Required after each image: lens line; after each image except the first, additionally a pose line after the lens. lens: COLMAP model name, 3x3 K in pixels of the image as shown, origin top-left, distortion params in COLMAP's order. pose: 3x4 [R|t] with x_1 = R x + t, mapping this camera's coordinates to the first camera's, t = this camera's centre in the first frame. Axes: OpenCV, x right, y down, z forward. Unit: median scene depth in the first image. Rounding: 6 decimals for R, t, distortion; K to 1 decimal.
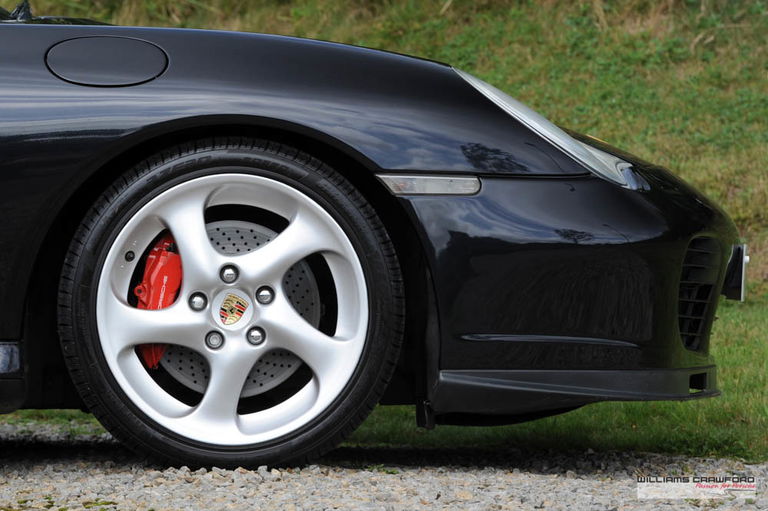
lens RADIAL K [[3929.3, 0, 382.7], [0, 3929.3, 262.8], [0, 0, 1]] dist [1.331749, 0.000000]
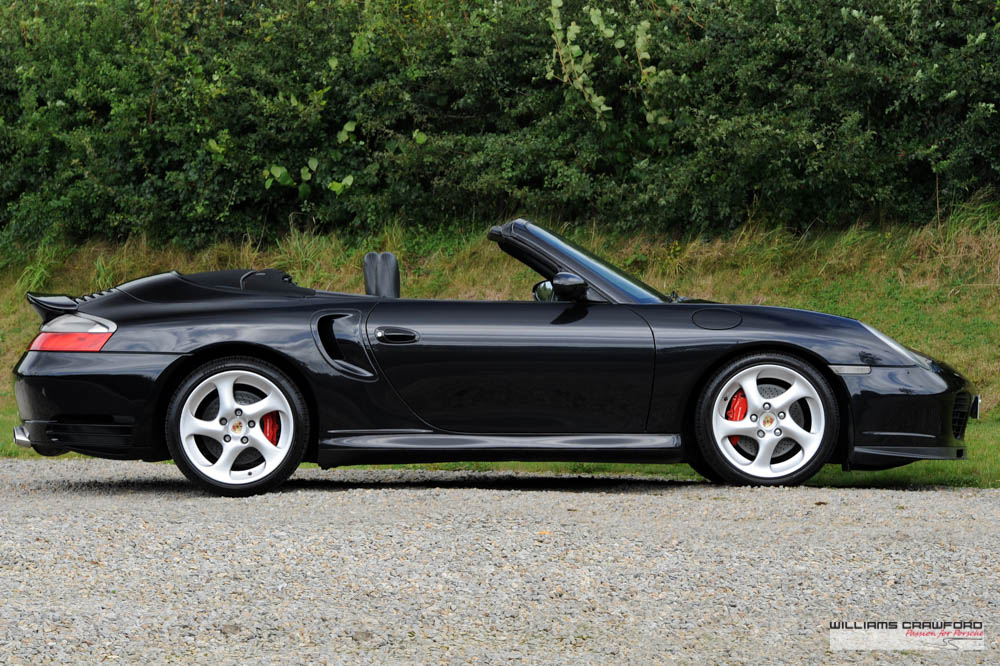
lens RADIAL K [[3363.9, 0, 500.0], [0, 3363.9, 329.7], [0, 0, 1]] dist [-0.003820, 0.000000]
pose [[0.999012, 0.002230, -0.044390, -0.110909], [-0.003223, 0.999746, -0.022309, 0.002315], [0.044329, 0.022430, 0.998765, -1.068756]]
